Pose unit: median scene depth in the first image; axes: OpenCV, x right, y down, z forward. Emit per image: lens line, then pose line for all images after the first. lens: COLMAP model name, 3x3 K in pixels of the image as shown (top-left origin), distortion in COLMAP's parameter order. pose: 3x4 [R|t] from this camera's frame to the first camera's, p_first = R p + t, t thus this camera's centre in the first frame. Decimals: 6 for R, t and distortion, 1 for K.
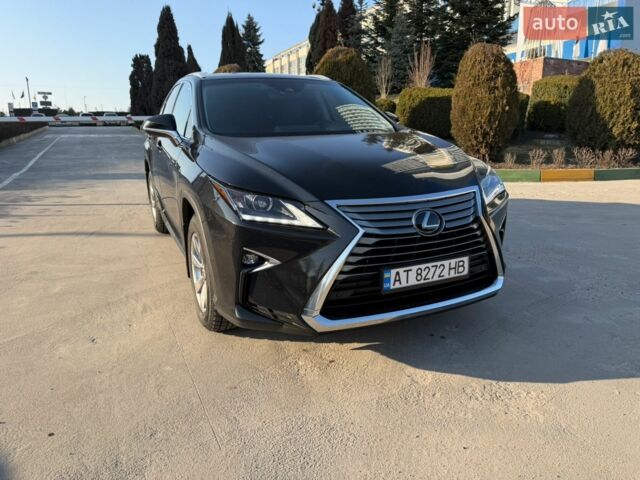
lens RADIAL K [[452.4, 0, 320.0], [0, 452.4, 240.0], [0, 0, 1]] dist [0.037750, -0.045196]
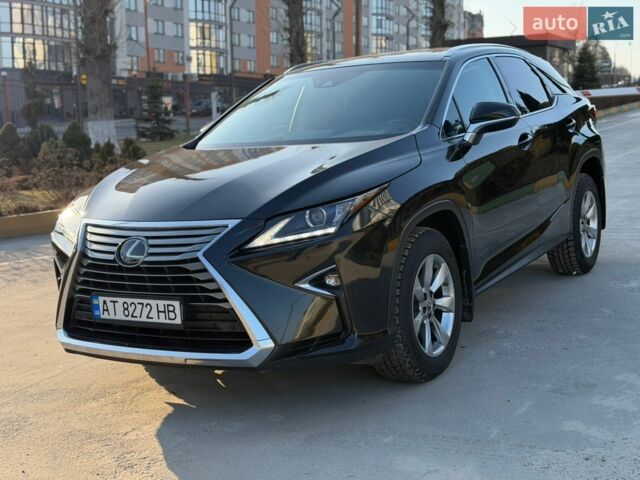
lens RADIAL K [[890.4, 0, 320.0], [0, 890.4, 240.0], [0, 0, 1]] dist [0.090391, 0.001654]
pose [[0.563451, 0.095730, -0.820584, 1.777943], [-0.157575, 0.987482, 0.007002, -0.124963], [0.810983, 0.125358, 0.571483, 0.267545]]
